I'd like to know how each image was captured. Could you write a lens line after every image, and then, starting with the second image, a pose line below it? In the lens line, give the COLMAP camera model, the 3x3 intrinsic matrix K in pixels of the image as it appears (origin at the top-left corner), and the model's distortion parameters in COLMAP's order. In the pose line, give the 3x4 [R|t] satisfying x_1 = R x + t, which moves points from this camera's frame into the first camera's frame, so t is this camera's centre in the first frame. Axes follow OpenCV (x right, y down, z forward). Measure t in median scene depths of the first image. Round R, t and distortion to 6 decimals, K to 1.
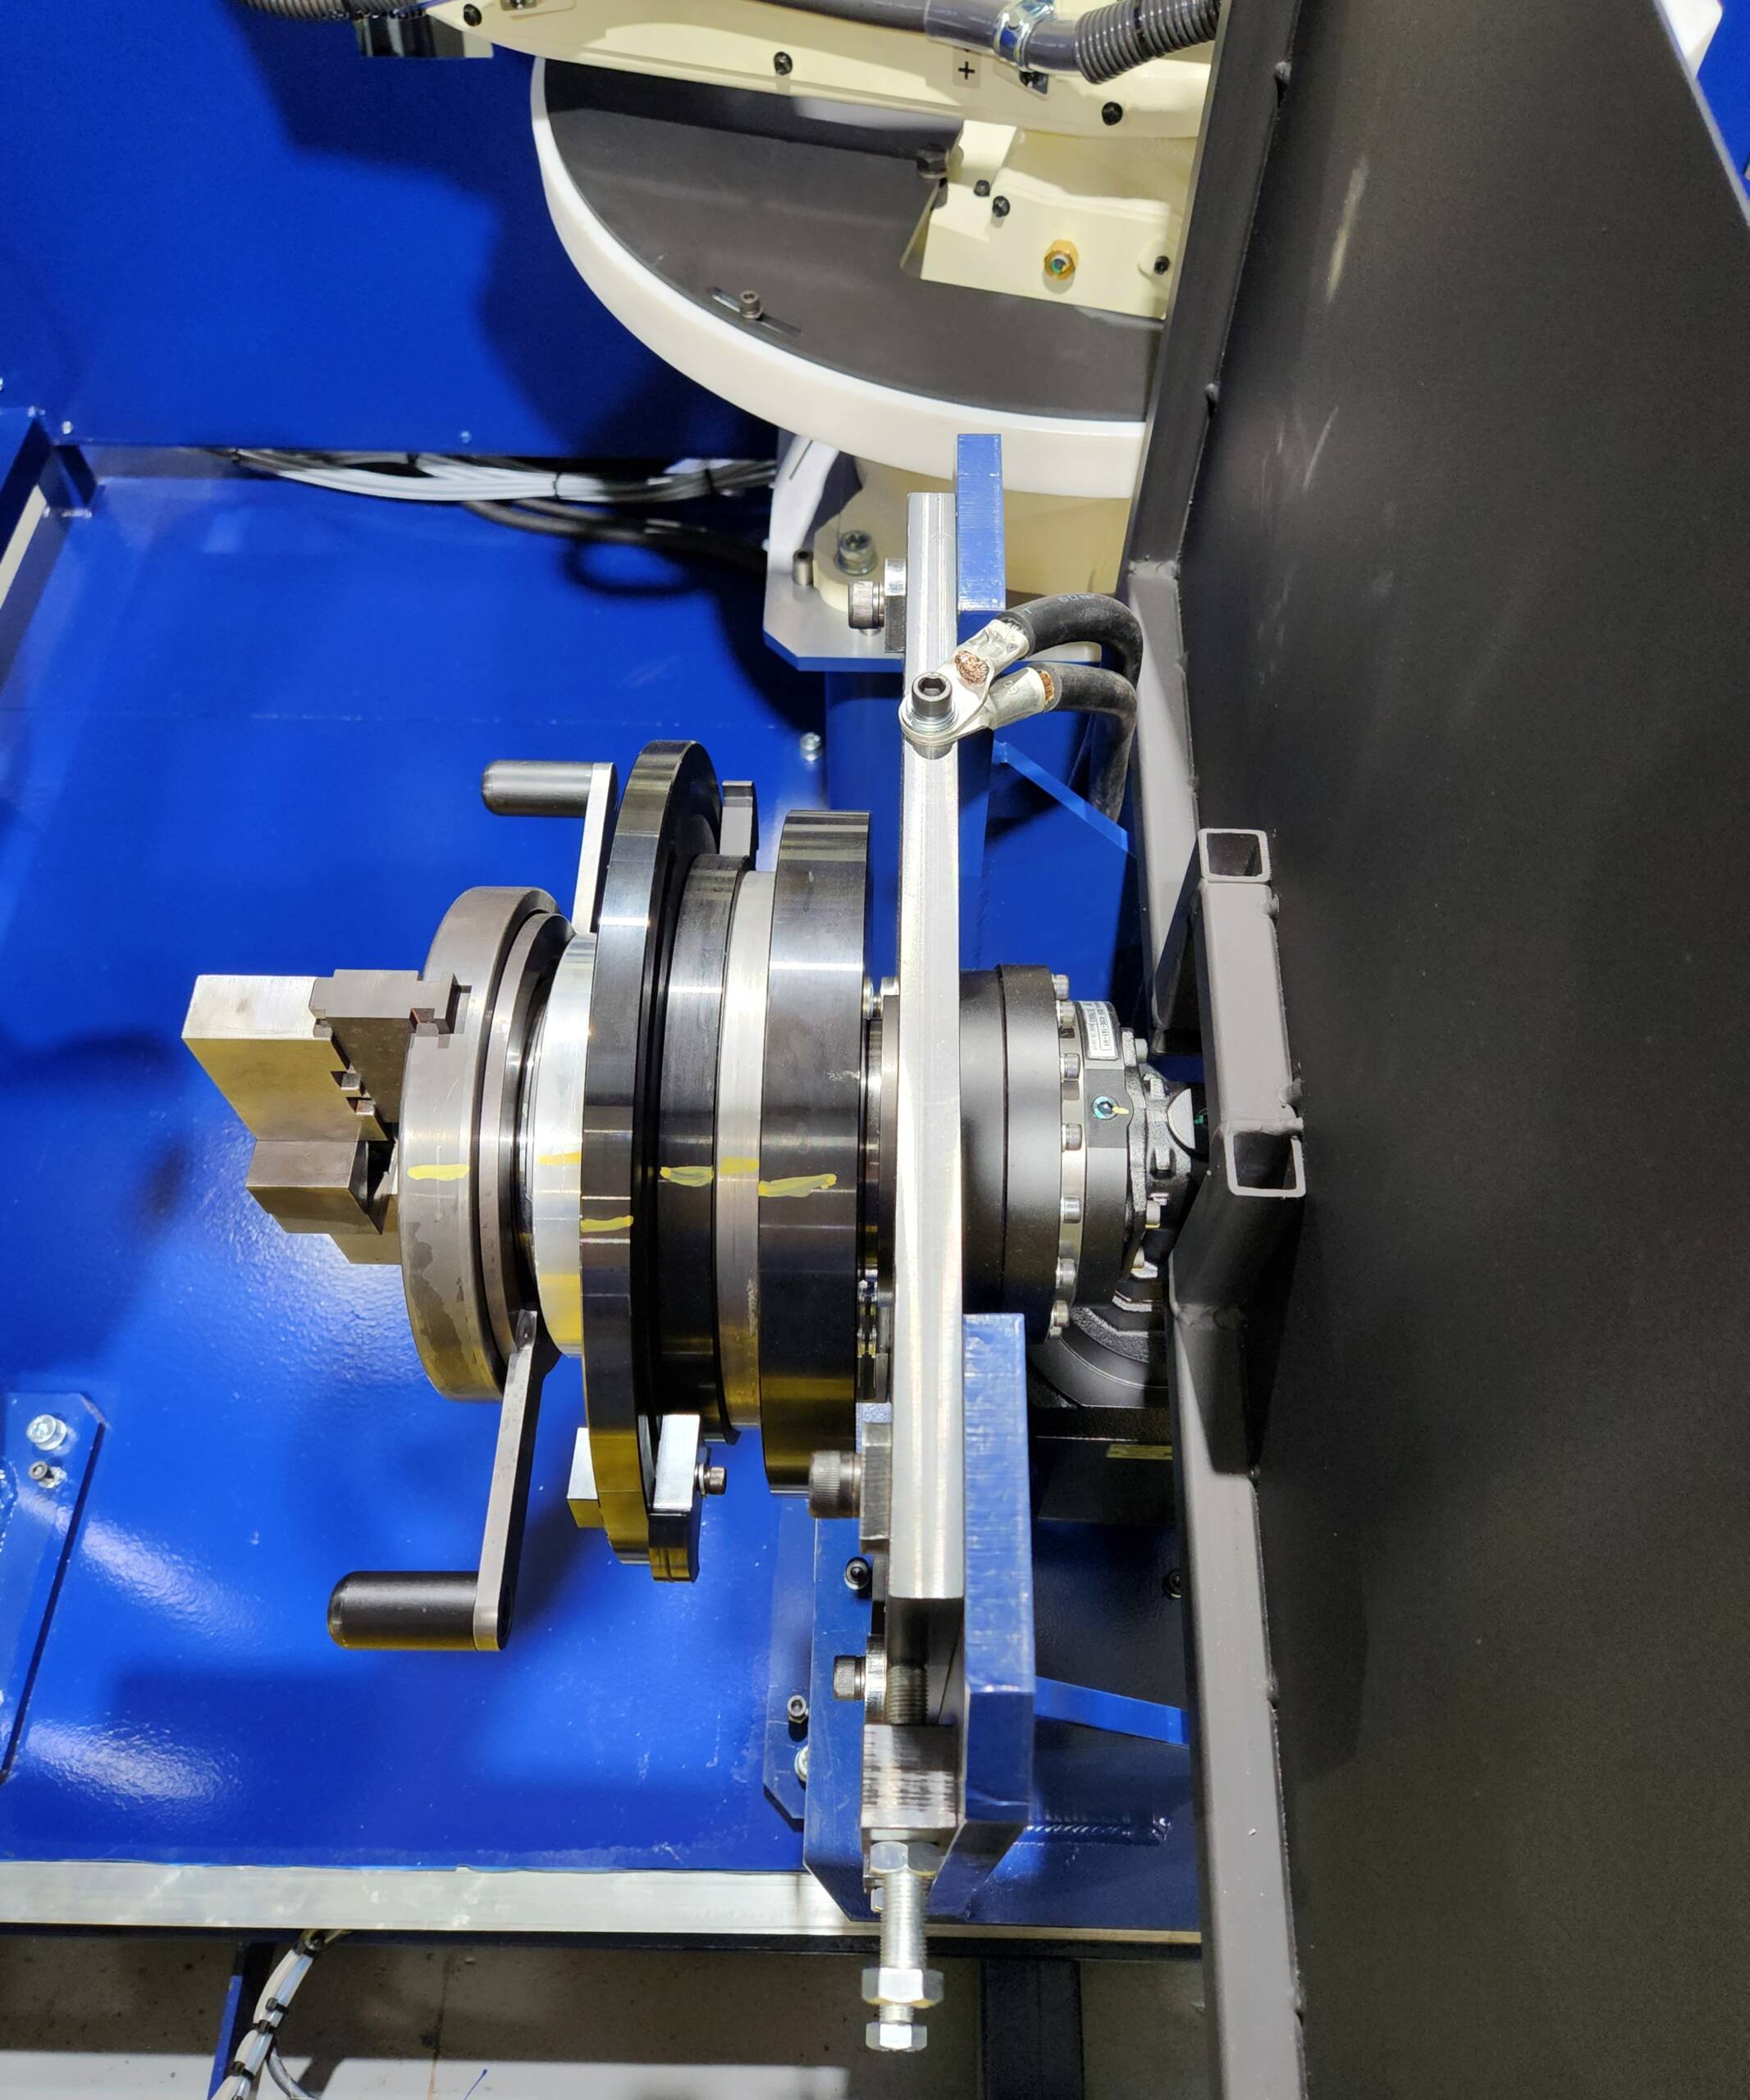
lens RADIAL K [[1550.8, 0, 877.1], [0, 1550.8, 1037.4], [0, 0, 1]] dist [0.081130, -0.071916]
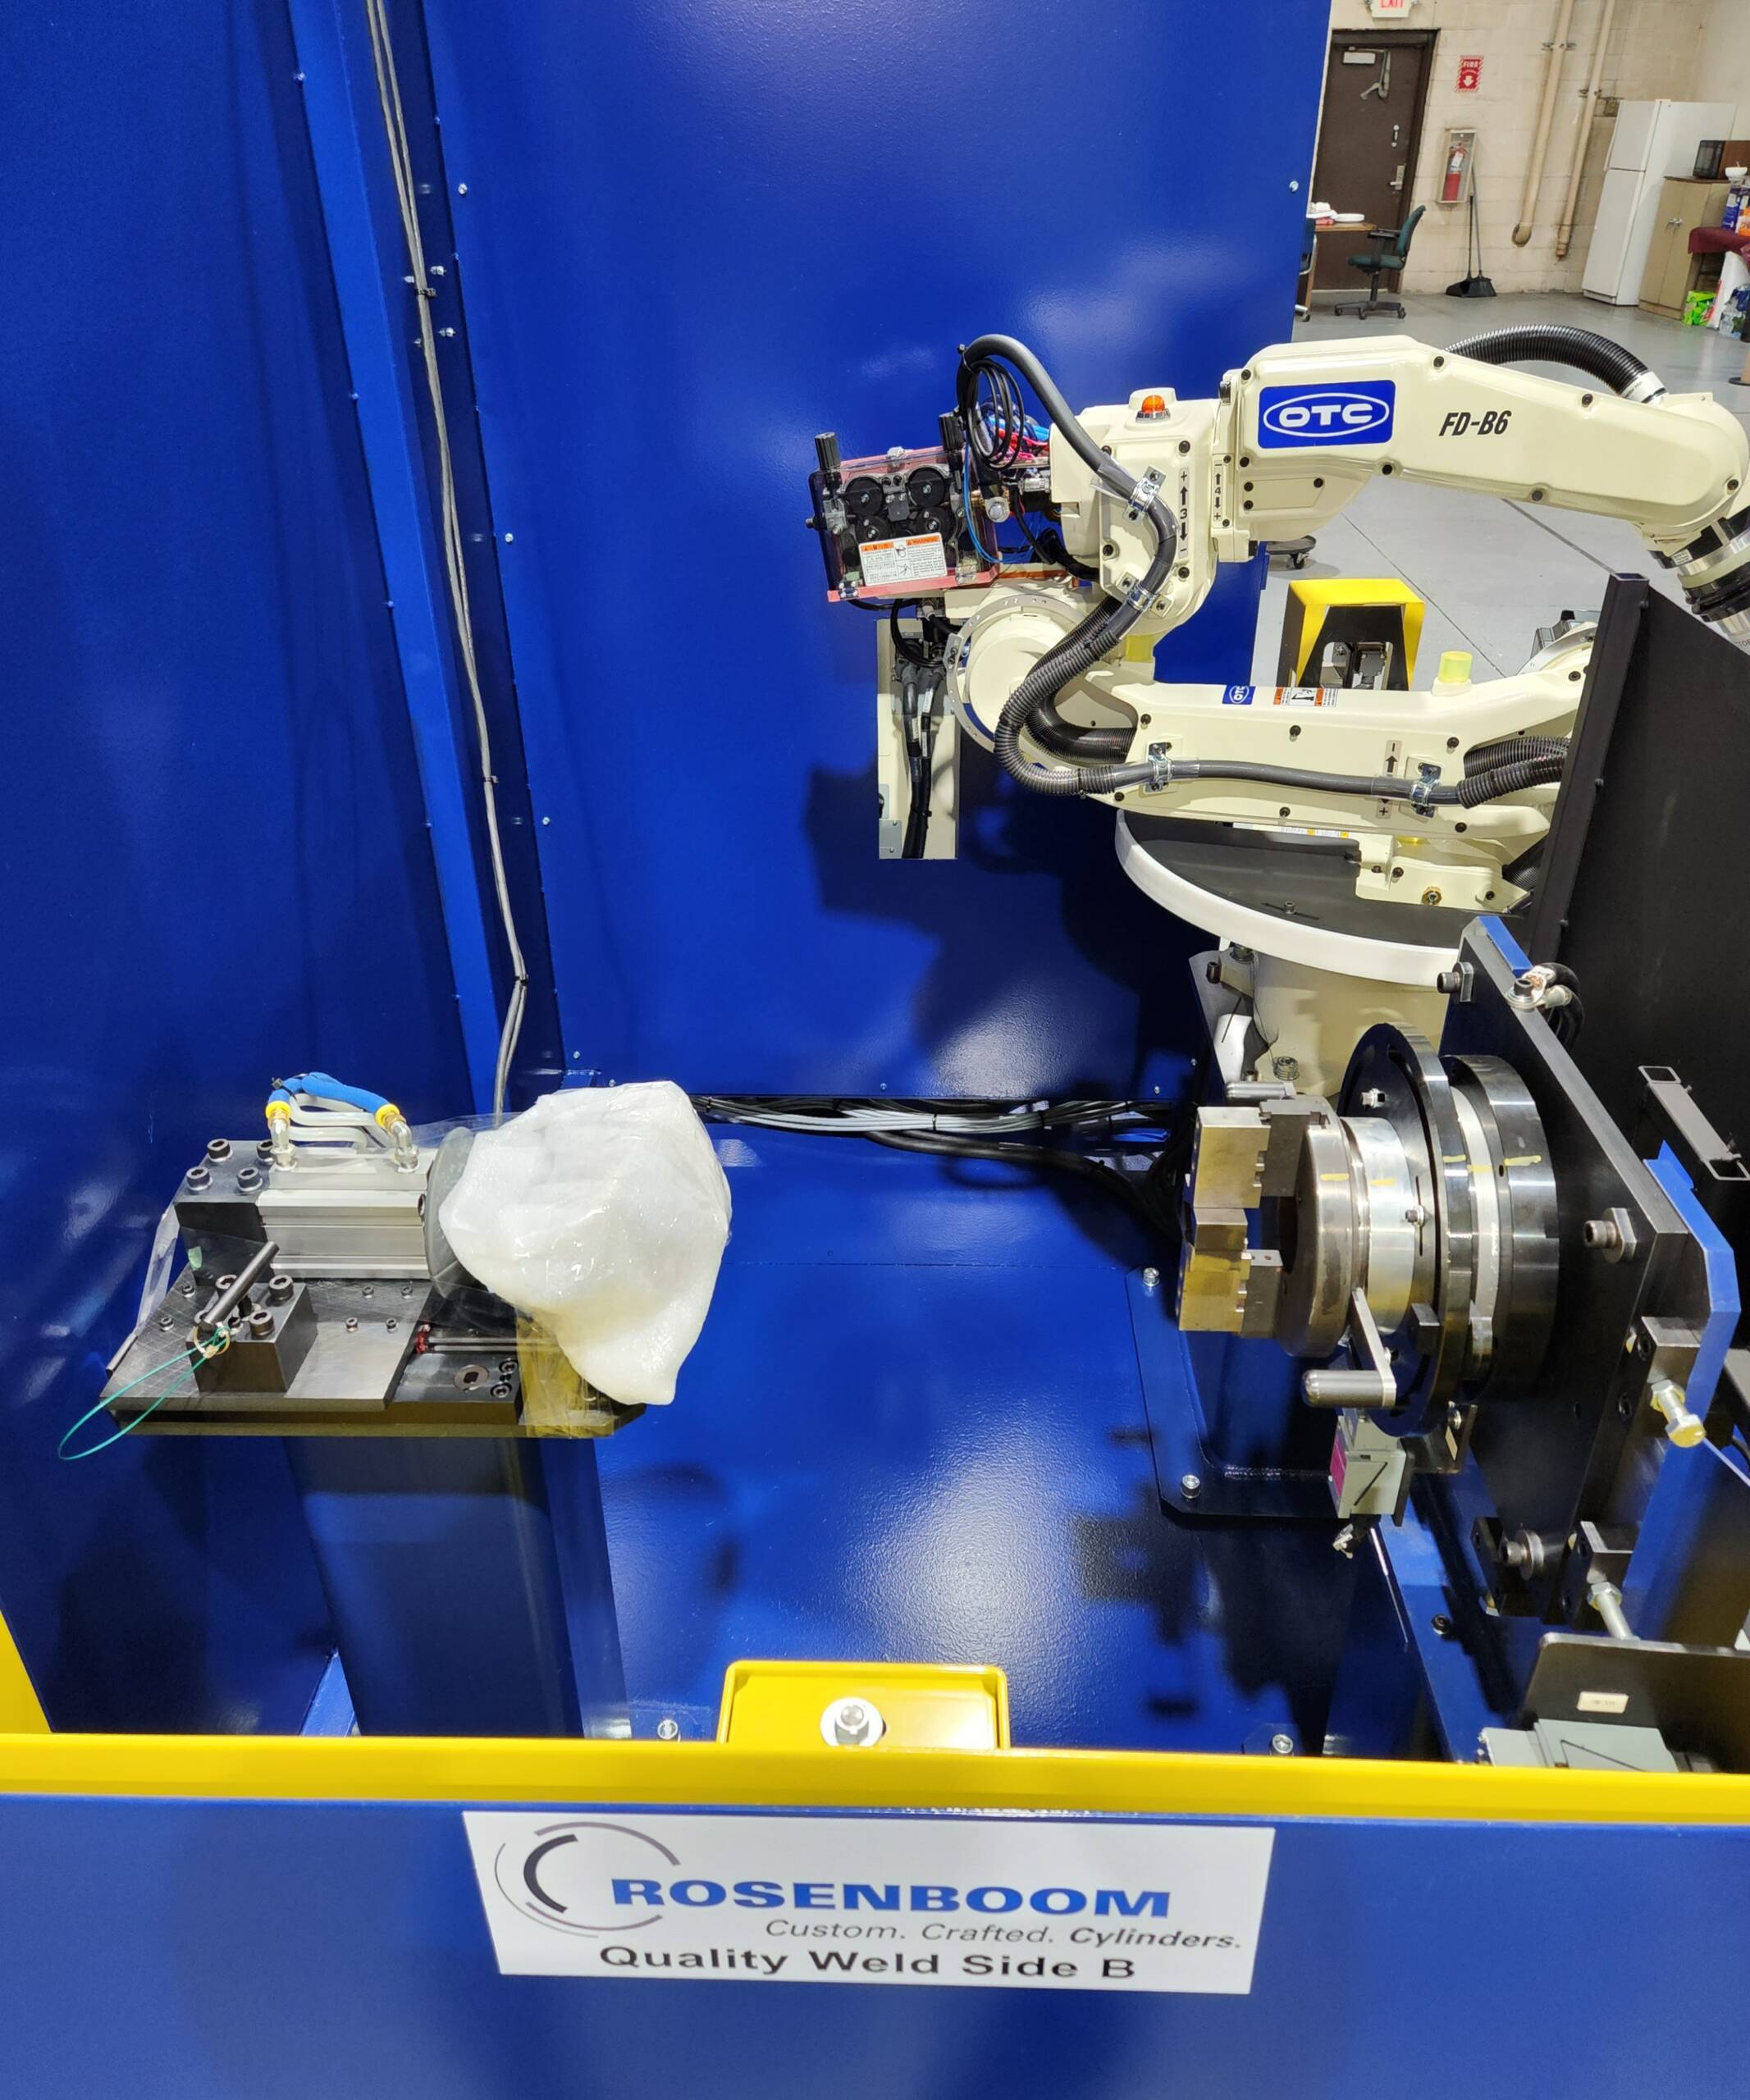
lens RADIAL K [[1550.8, 0, 888.8], [0, 1550.8, 1045.8], [0, 0, 1]] dist [0.081130, -0.071916]
pose [[0.999914, -0.003480, -0.012623, -0.514756], [-0.002922, 0.880418, -0.474190, 0.565149], [0.012764, 0.474186, 0.880332, -0.589268]]
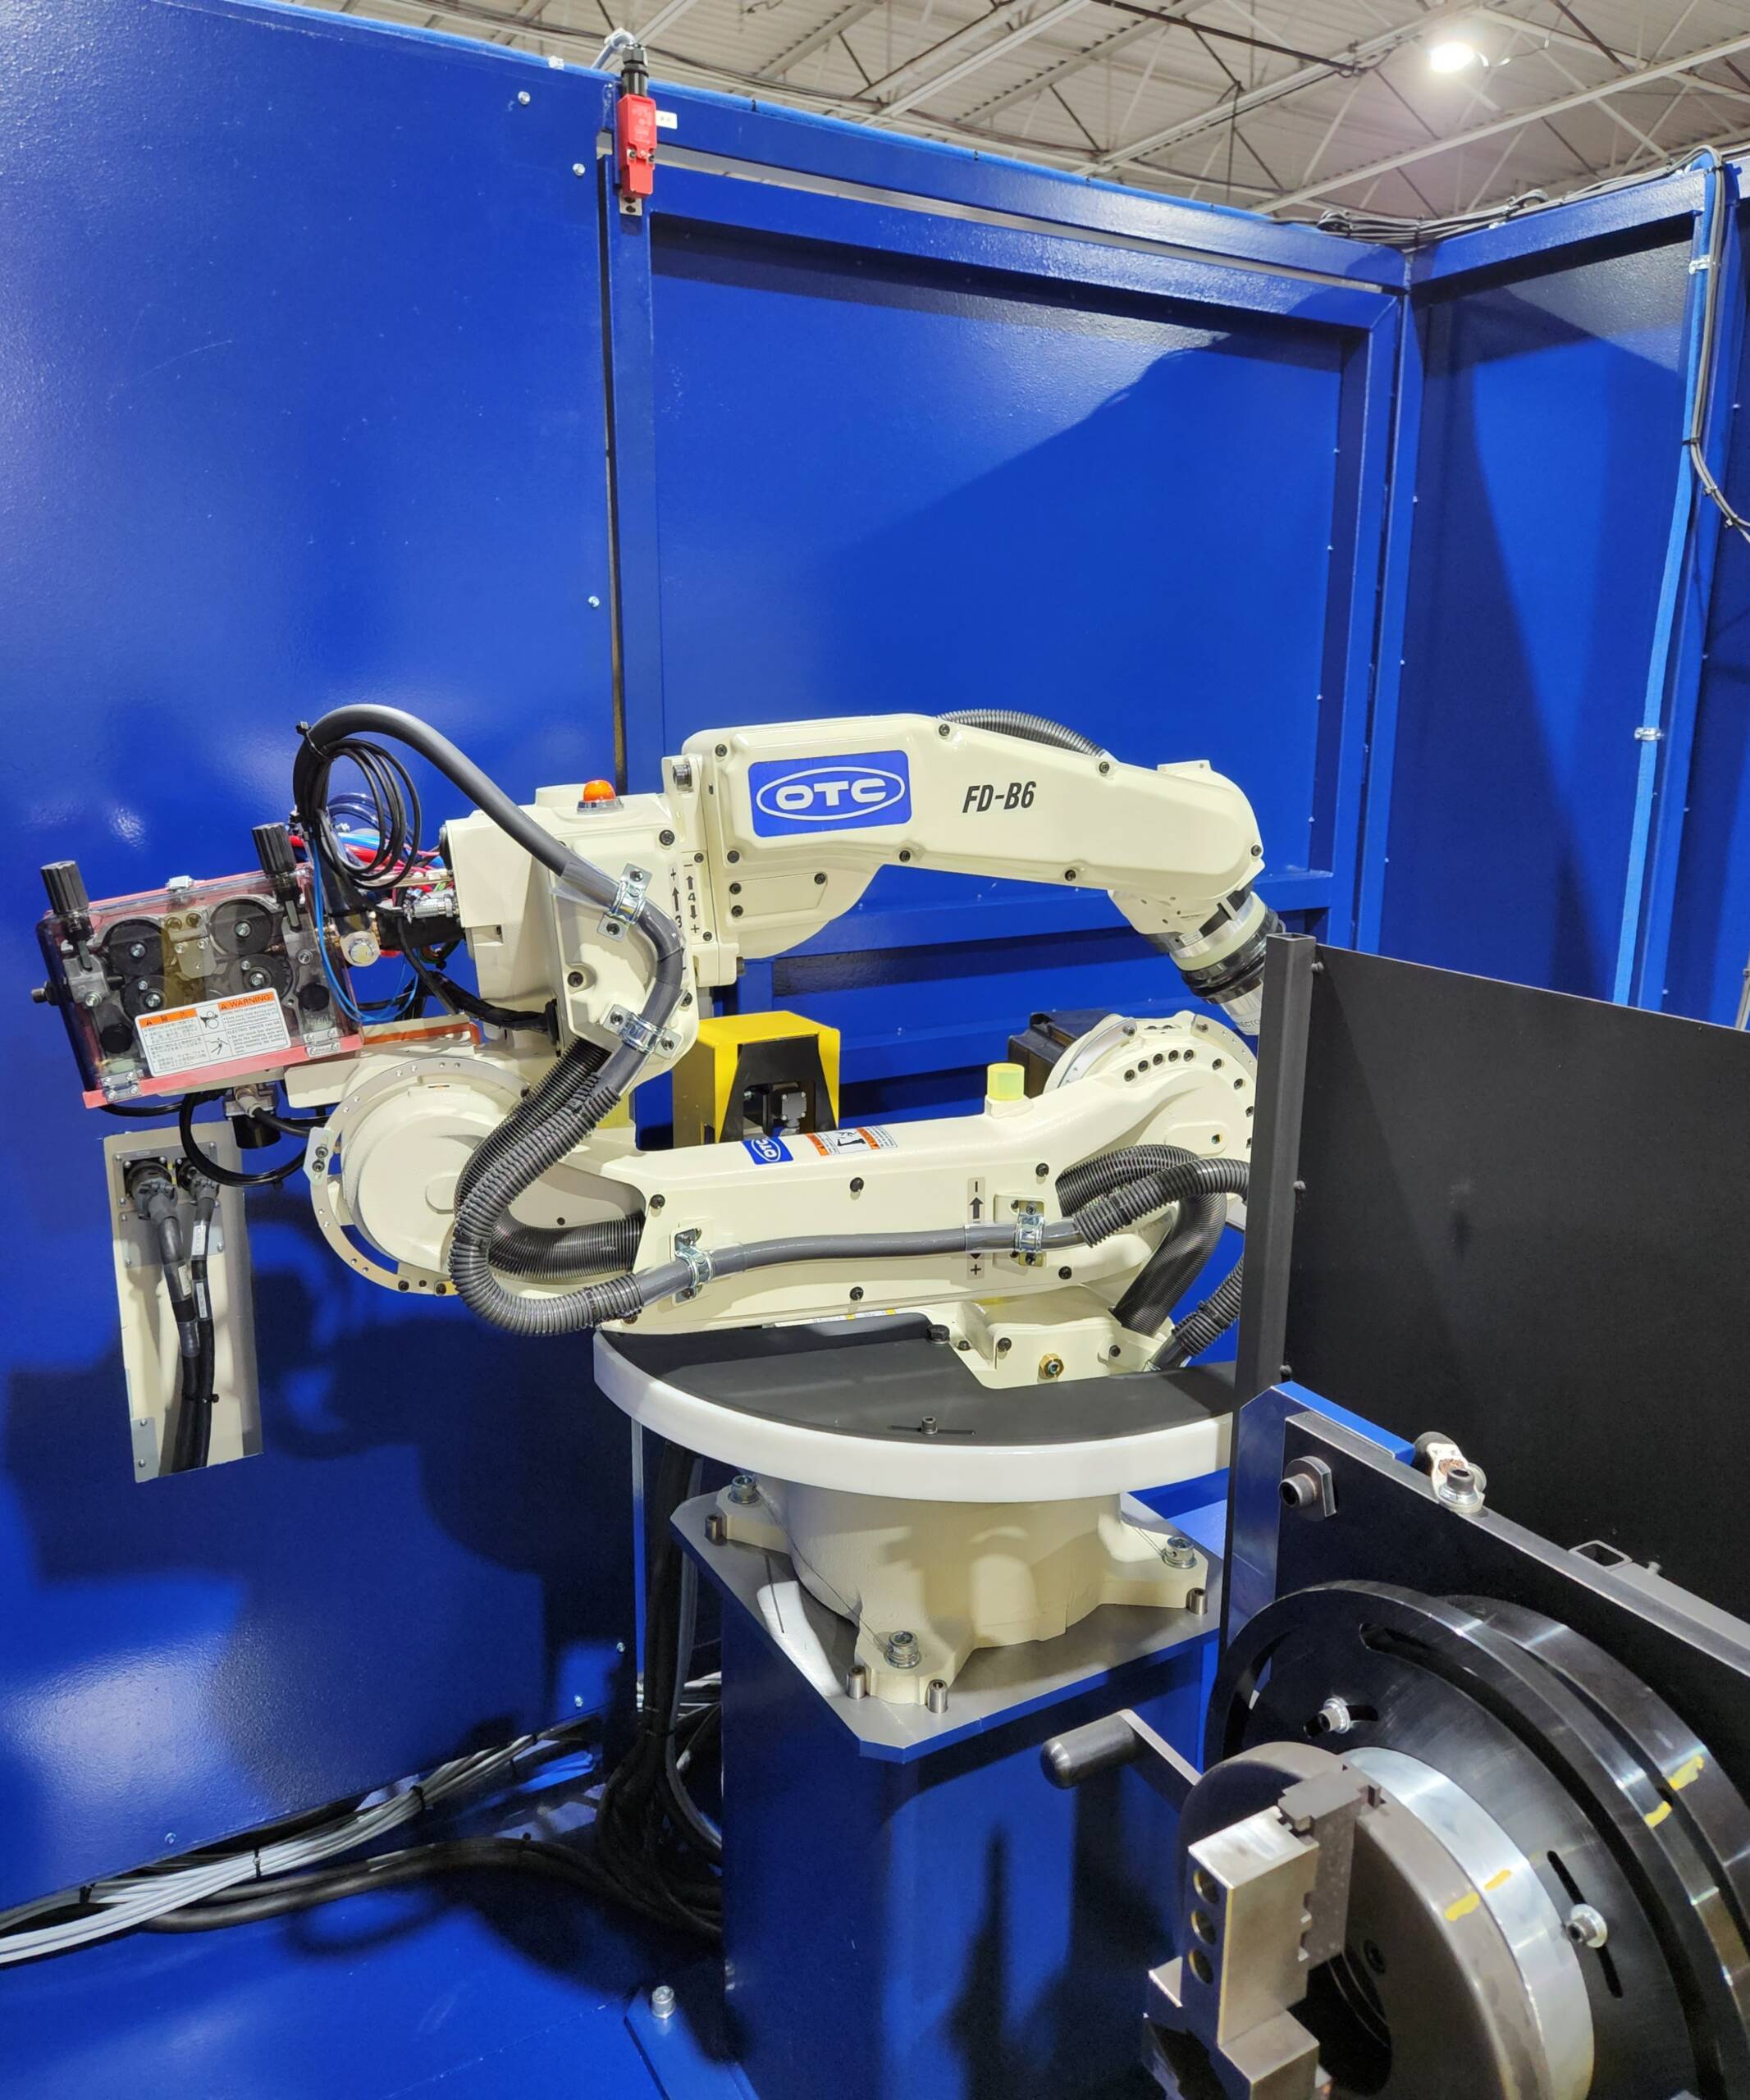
lens RADIAL K [[1550.8, 0, 871.9], [0, 1550.8, 1032.8], [0, 0, 1]] dist [0.081130, -0.071916]
pose [[0.850401, -0.106434, 0.515256, -0.735321], [0.446009, 0.665328, -0.598678, 0.096217], [-0.279095, 0.738925, 0.613266, -0.075860]]
